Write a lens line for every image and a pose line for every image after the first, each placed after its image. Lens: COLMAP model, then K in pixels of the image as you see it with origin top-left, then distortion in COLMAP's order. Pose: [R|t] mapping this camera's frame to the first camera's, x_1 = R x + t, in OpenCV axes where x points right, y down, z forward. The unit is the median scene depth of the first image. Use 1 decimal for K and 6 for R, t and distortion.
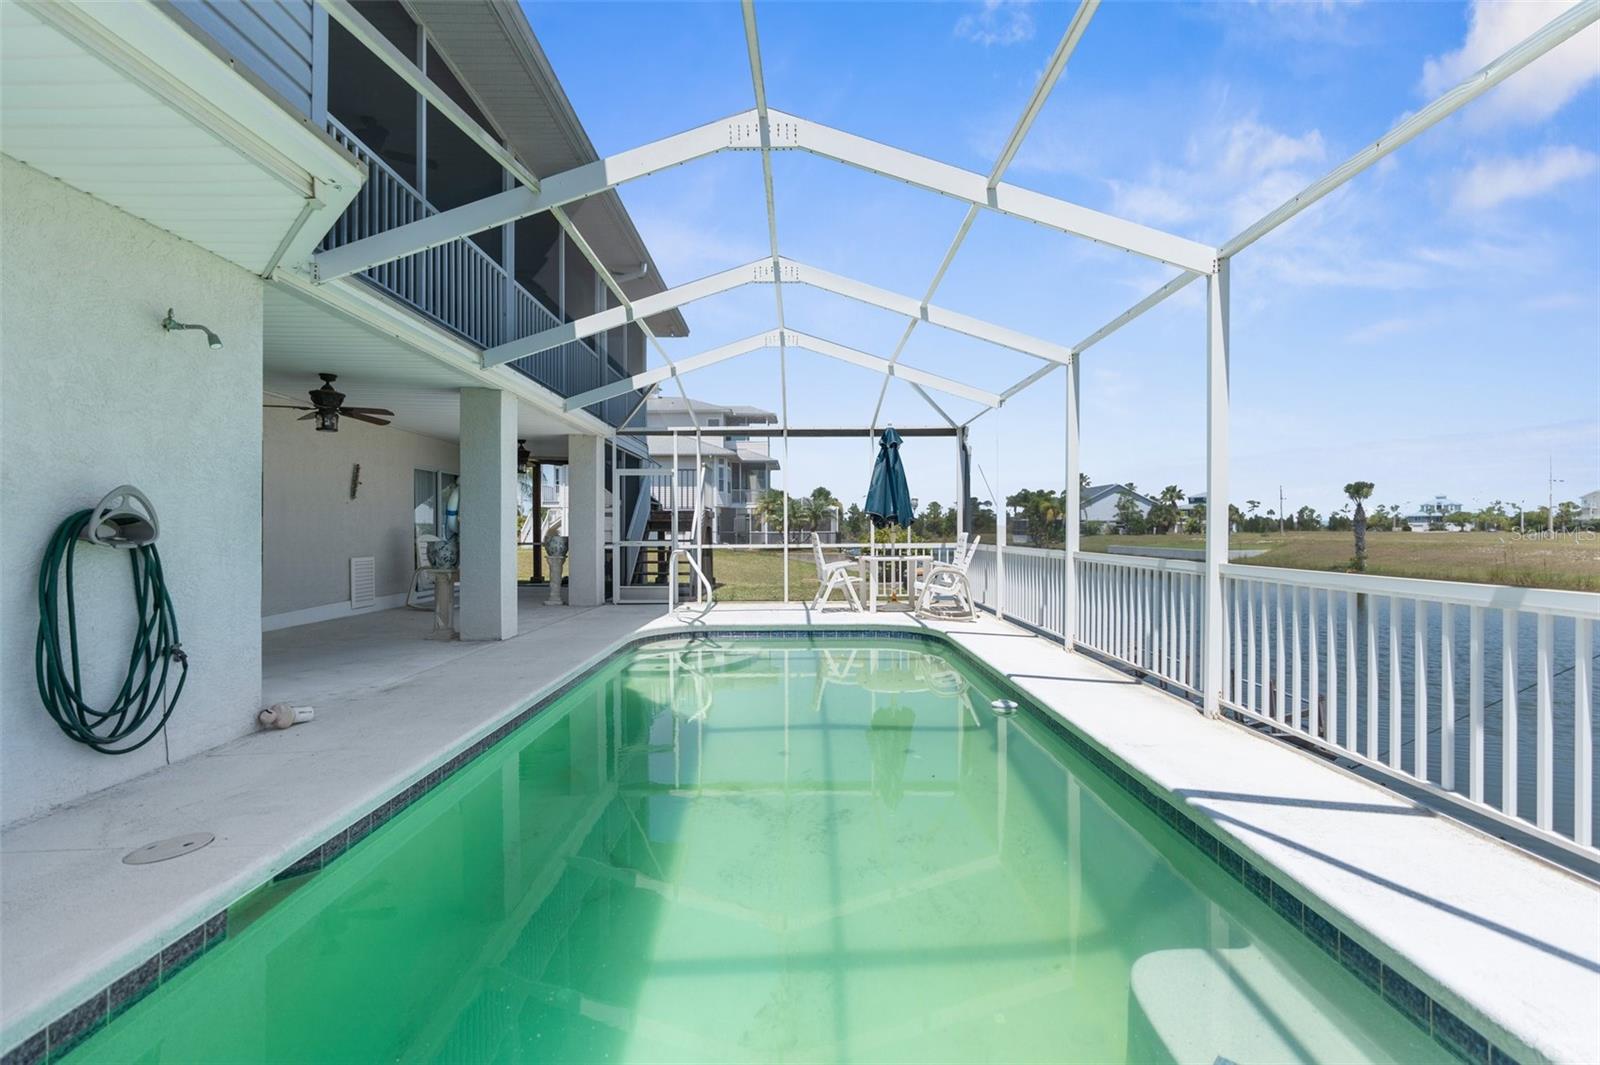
lens RADIAL K [[735.6, 0, 804.0], [0, 735.6, 532.9], [0, 0, 1]] dist [-0.002744, -0.000306]
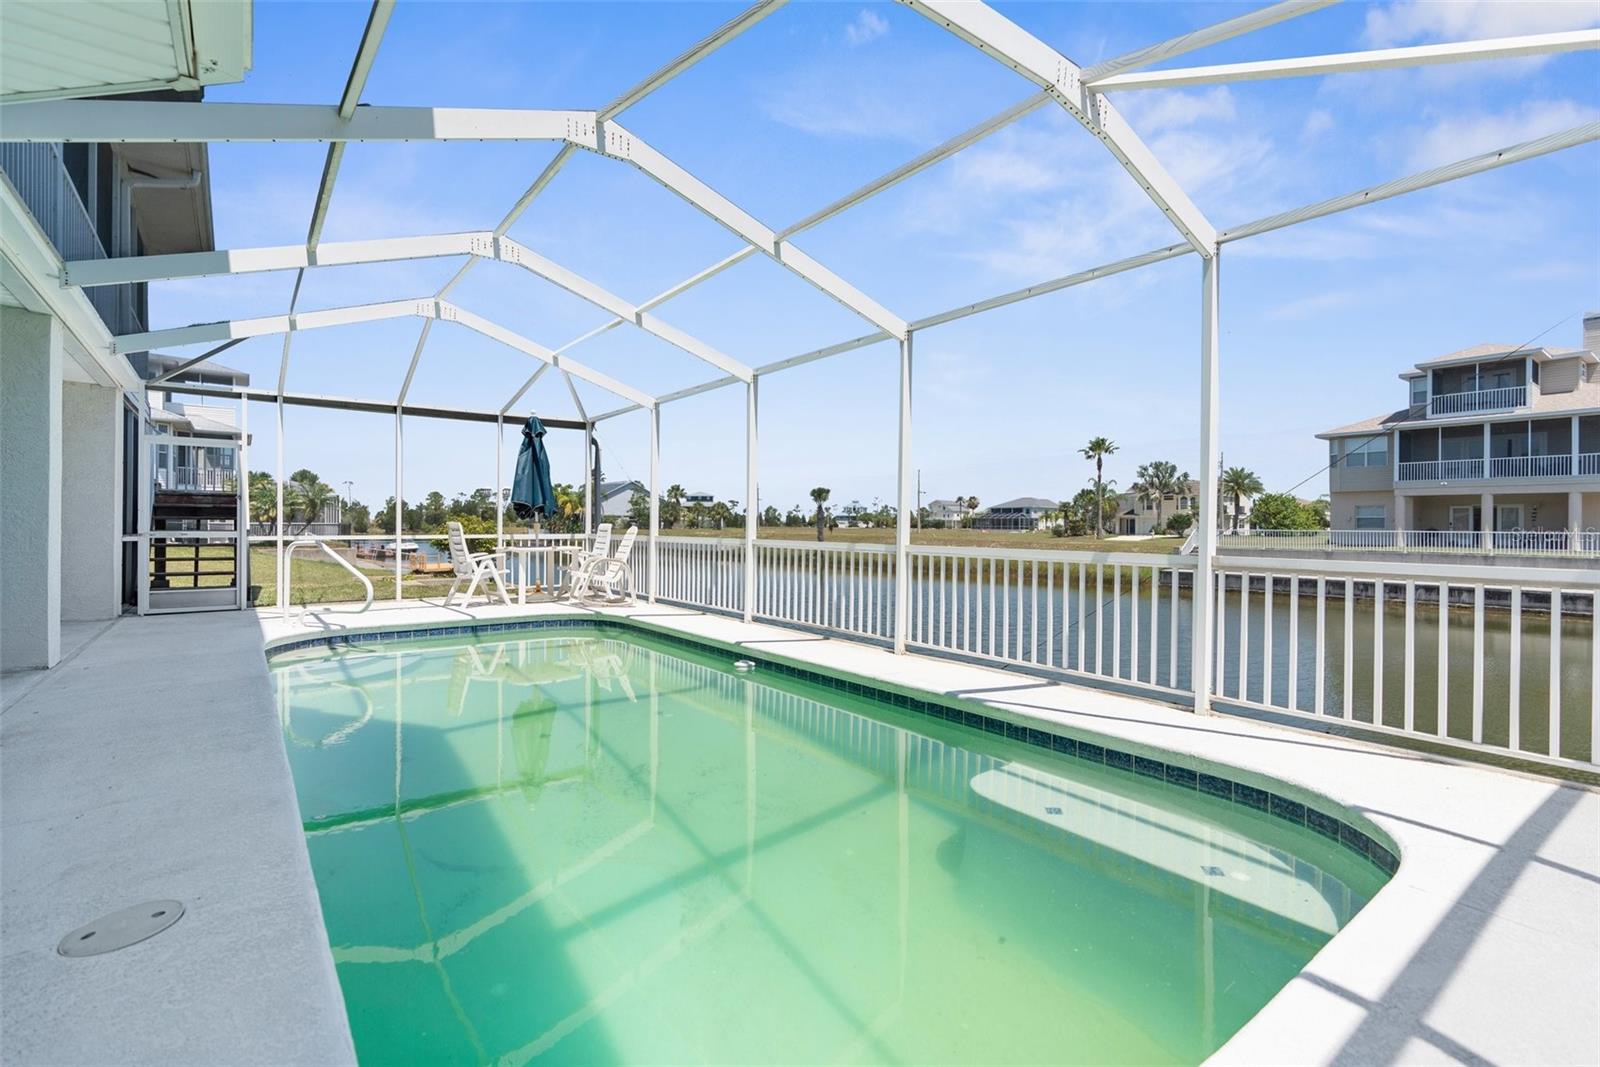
lens RADIAL K [[735.6, 0, 806.2], [0, 735.6, 533.8], [0, 0, 1]] dist [-0.002744, -0.000306]
pose [[0.796590, 0.000737, 0.604520, -0.186874], [-0.006412, 0.999953, 0.007230, 0.004691], [-0.604486, -0.009635, 0.796557, -0.007096]]
